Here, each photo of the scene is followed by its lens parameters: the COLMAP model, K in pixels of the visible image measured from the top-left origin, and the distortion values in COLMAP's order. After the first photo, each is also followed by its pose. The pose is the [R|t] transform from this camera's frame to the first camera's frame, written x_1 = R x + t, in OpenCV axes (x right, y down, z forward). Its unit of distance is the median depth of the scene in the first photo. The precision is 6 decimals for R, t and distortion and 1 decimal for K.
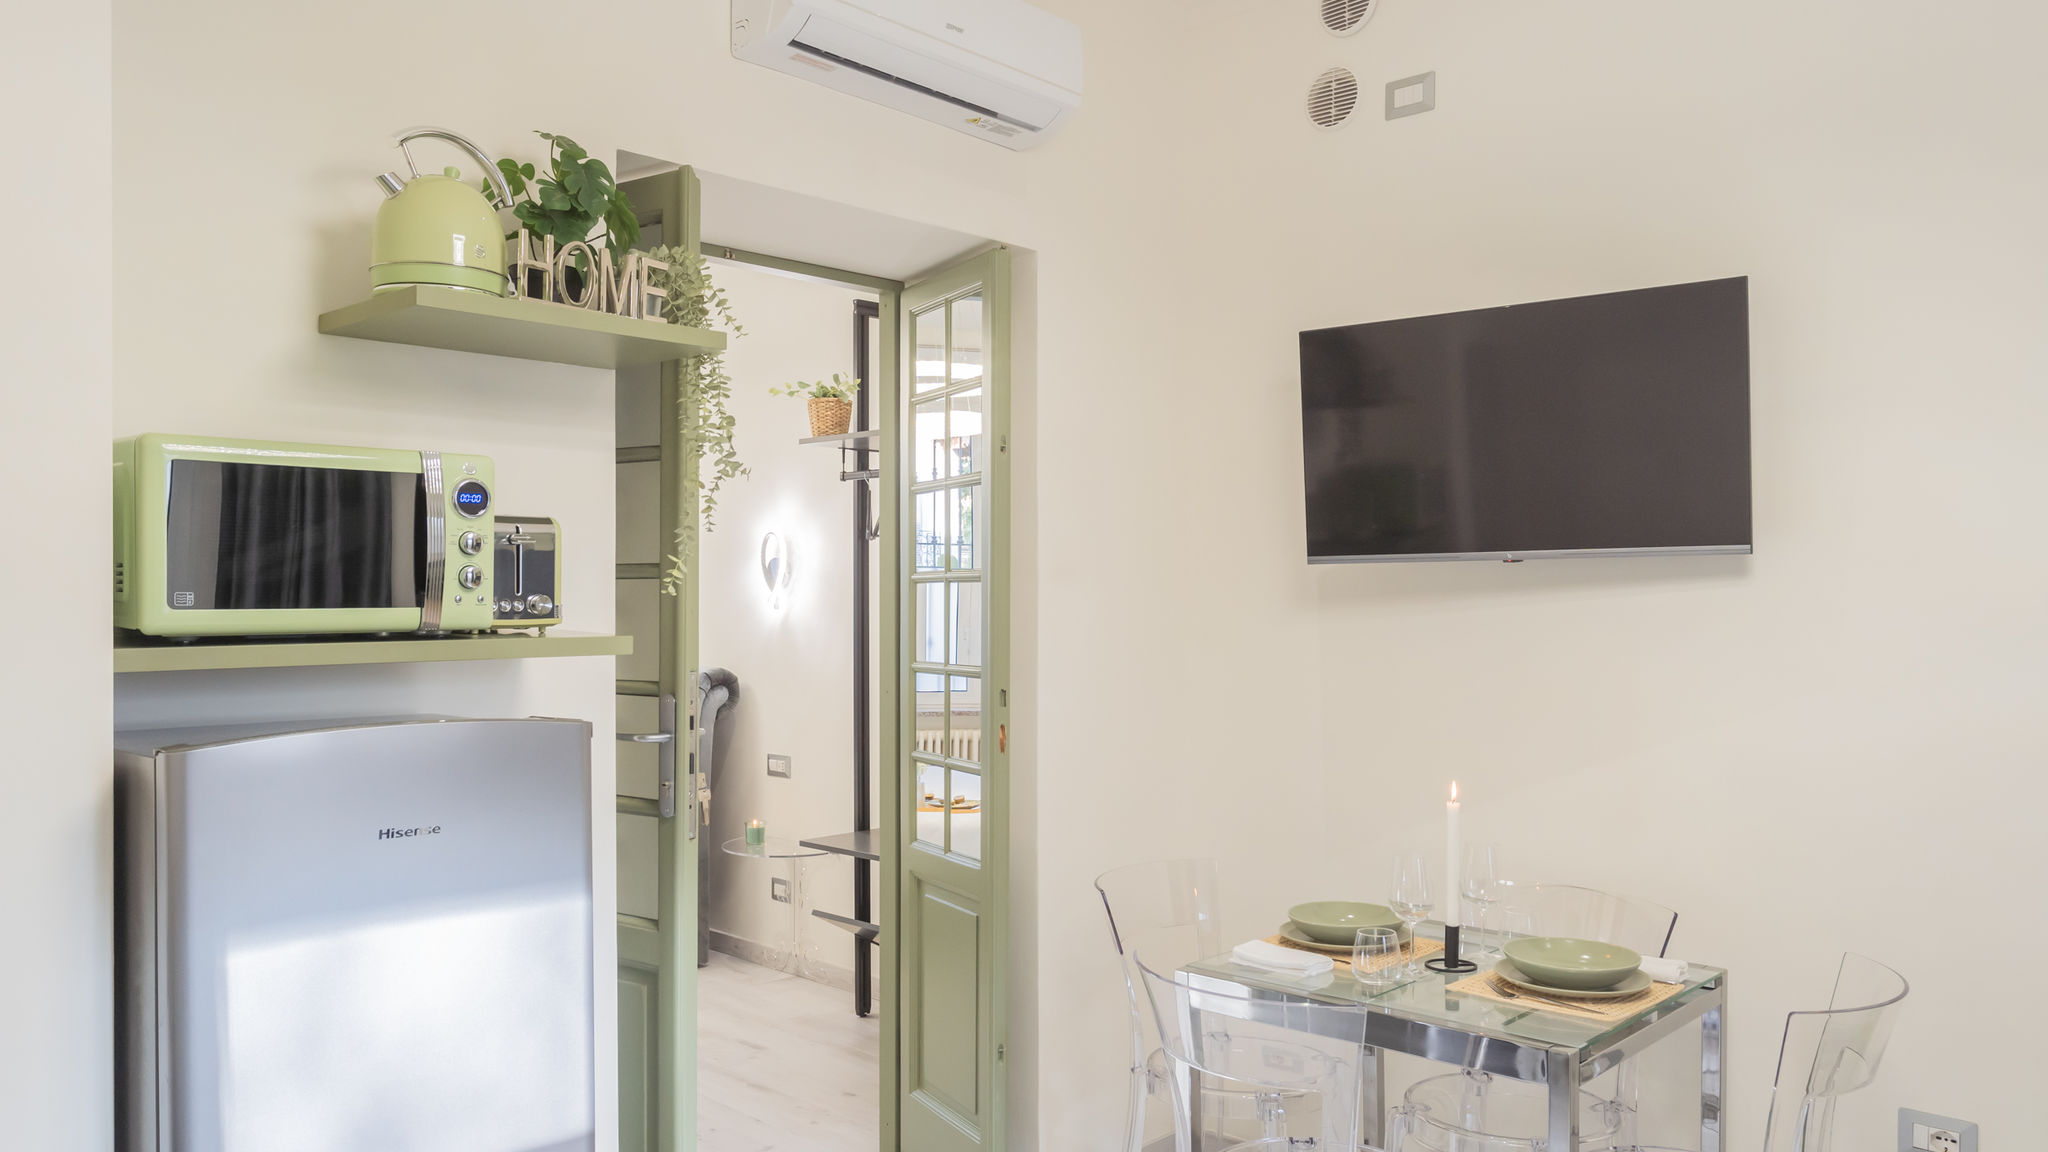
lens RADIAL K [[1467.1, 0, 1030.7], [0, 1467.1, 612.9], [0, 0, 1]] dist [-0.002103, 0.002953]
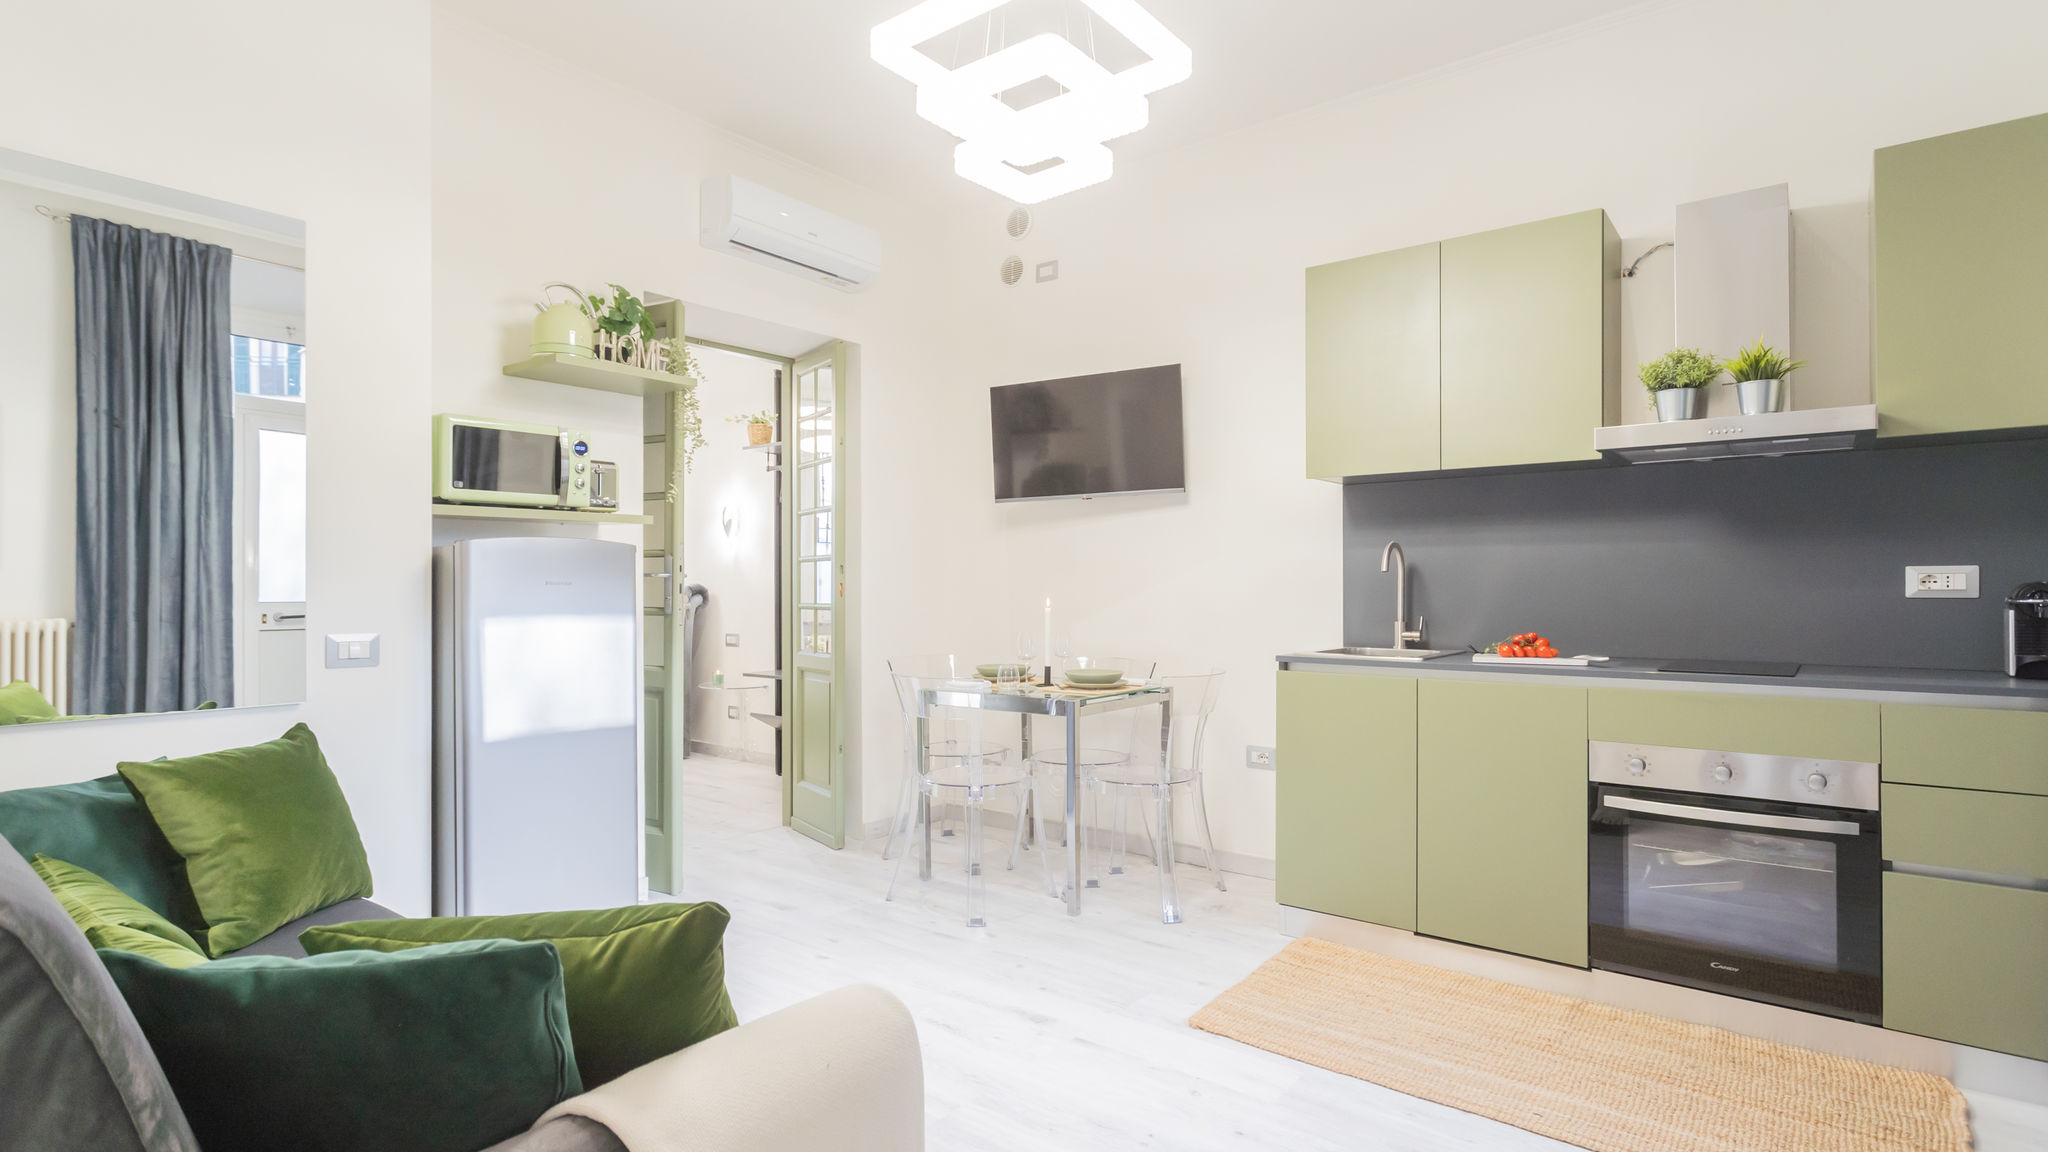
lens RADIAL K [[988.5, 0, 1006.5], [0, 988.5, 587.7], [0, 0, 1]] dist [0.003999, -0.000739]
pose [[0.995800, 0.000221, 0.091560, 0.092438], [-0.000115, 0.999999, -0.001163, 0.096756], [-0.091561, 0.001148, 0.995799, -0.403347]]
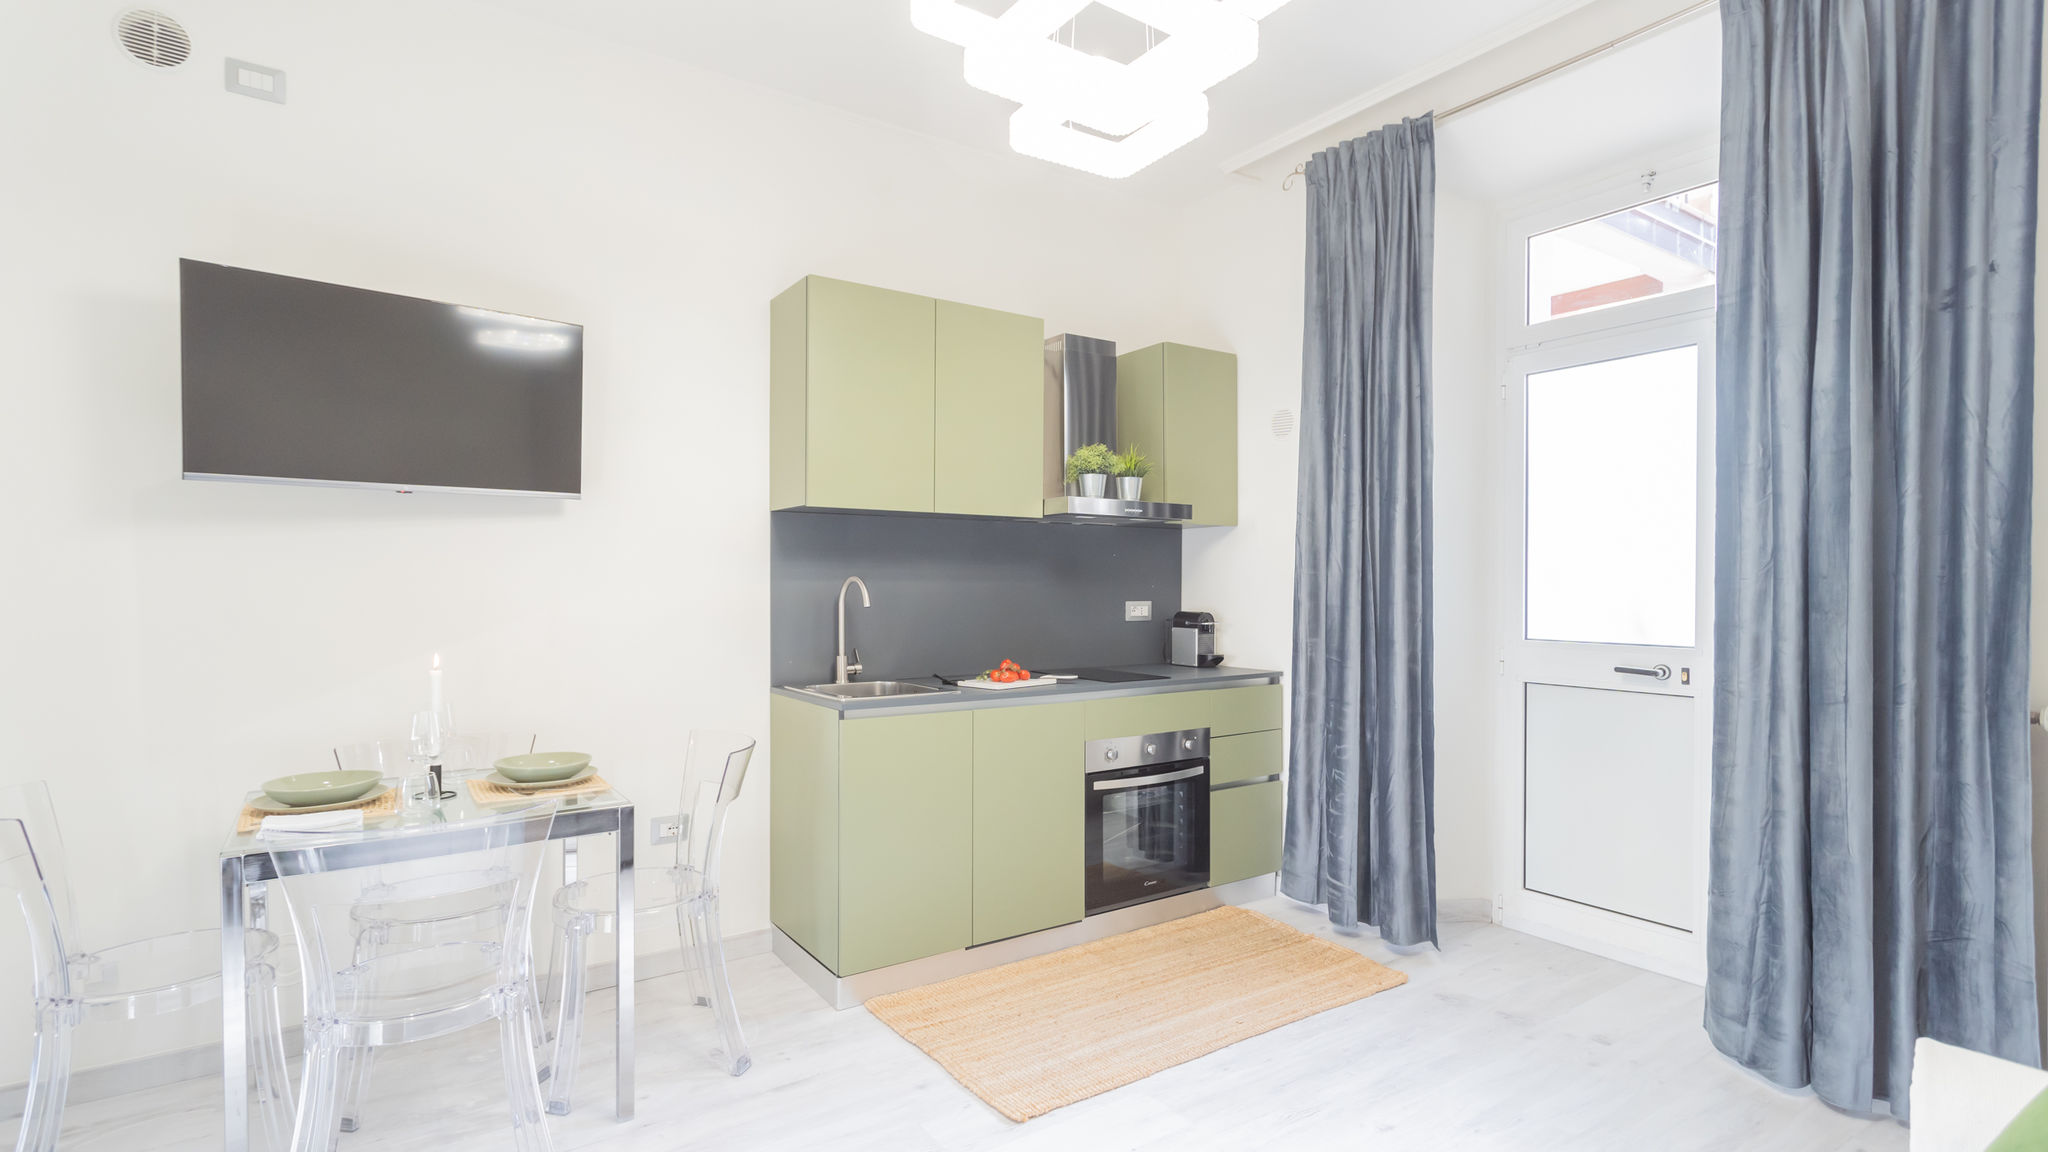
lens RADIAL K [[988.5, 0, 1010.3], [0, 988.5, 590.4], [0, 0, 1]] dist [0.003999, -0.000739]
pose [[0.206004, -0.008258, 0.978516, -0.448214], [-0.000081, 0.999964, 0.008456, 0.047784], [-0.978551, -0.001822, 0.205996, 0.302079]]
